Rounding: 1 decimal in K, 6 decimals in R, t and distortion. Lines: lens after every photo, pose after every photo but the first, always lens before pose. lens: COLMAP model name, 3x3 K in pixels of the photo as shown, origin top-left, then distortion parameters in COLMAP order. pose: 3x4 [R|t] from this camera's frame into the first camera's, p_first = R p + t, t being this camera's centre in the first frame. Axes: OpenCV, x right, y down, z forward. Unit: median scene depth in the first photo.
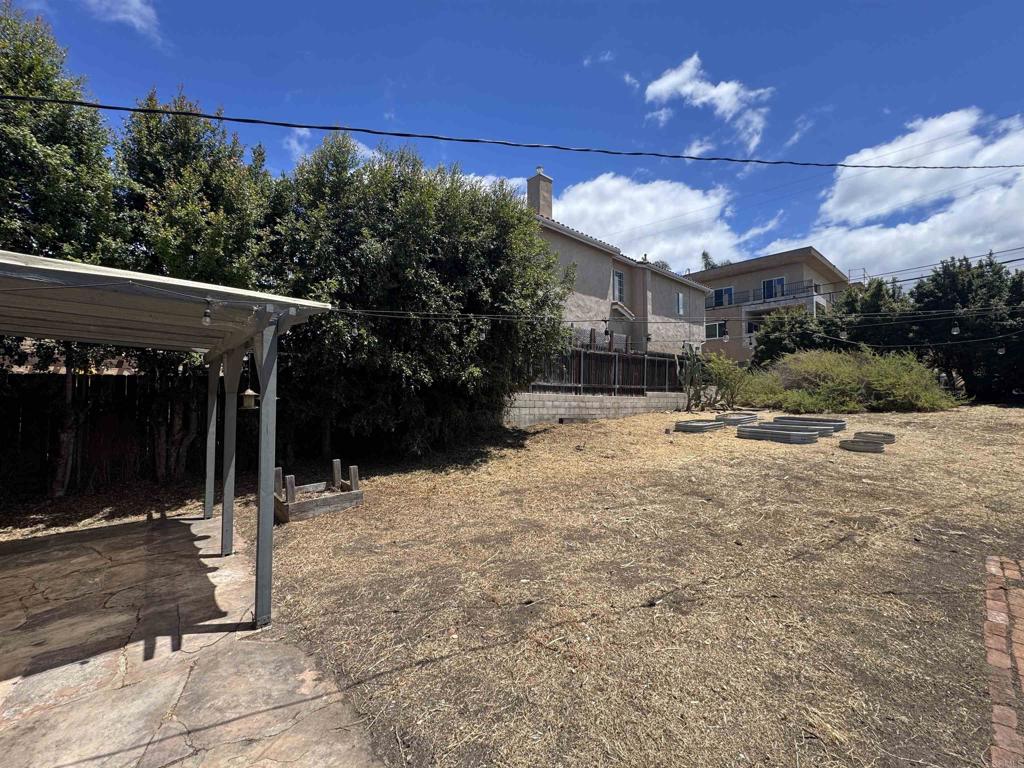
lens RADIAL K [[408.5, 0, 511.0], [0, 408.5, 382.9], [0, 0, 1]] dist [0.000161, -0.000043]
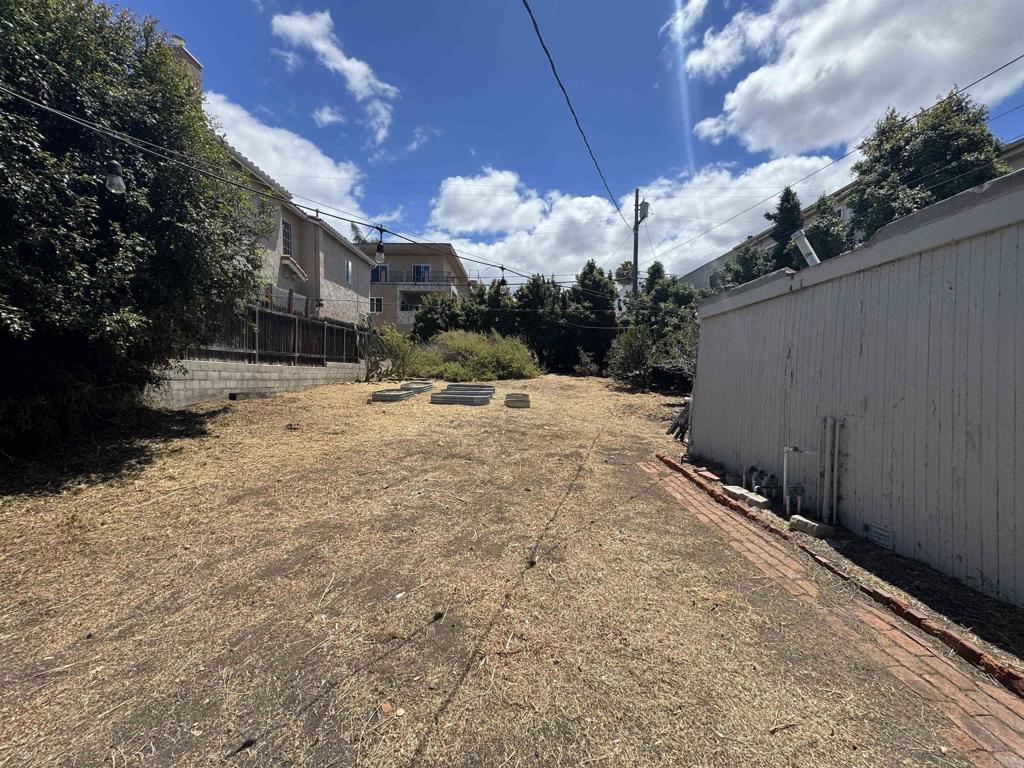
lens RADIAL K [[408.5, 0, 511.0], [0, 408.5, 382.9], [0, 0, 1]] dist [0.000161, -0.000043]
pose [[0.663512, -0.021885, 0.747846, -0.096627], [-0.027013, 0.998220, 0.053179, 0.010703], [-0.747678, -0.055487, 0.661739, 0.090114]]
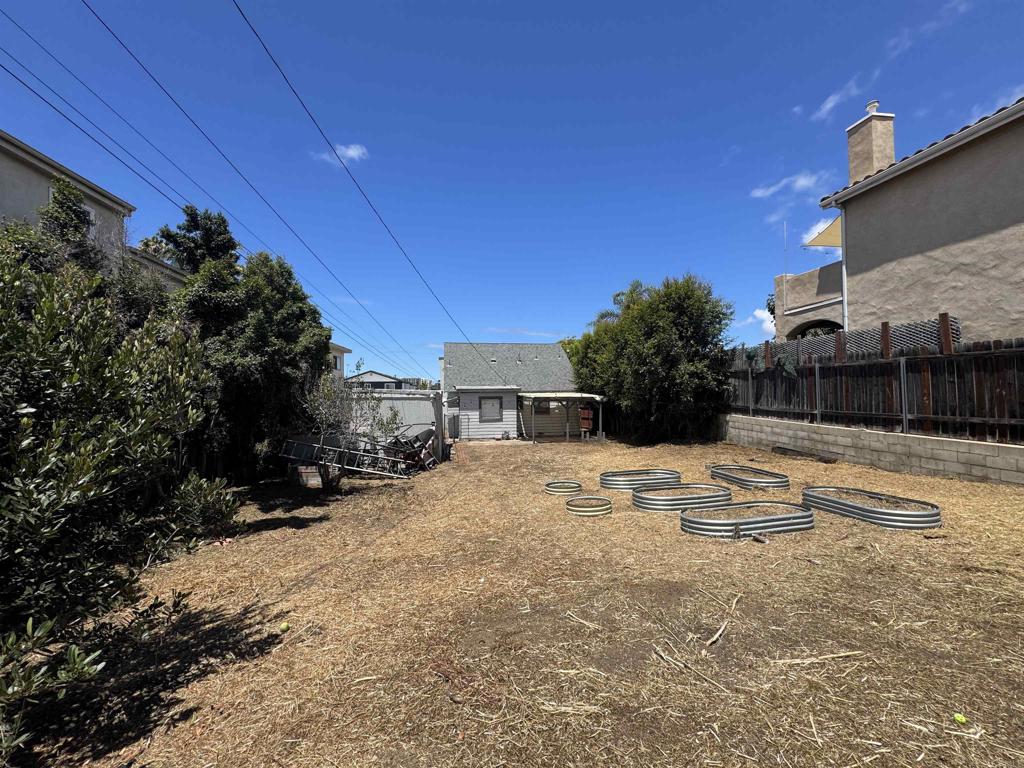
lens RADIAL K [[408.5, 0, 511.0], [0, 408.5, 382.9], [0, 0, 1]] dist [0.000161, -0.000043]
pose [[-0.502114, -0.009416, -0.864750, 1.113547], [0.041305, 0.998538, -0.034856, -0.044079], [0.863815, -0.053220, -0.500991, 0.881581]]
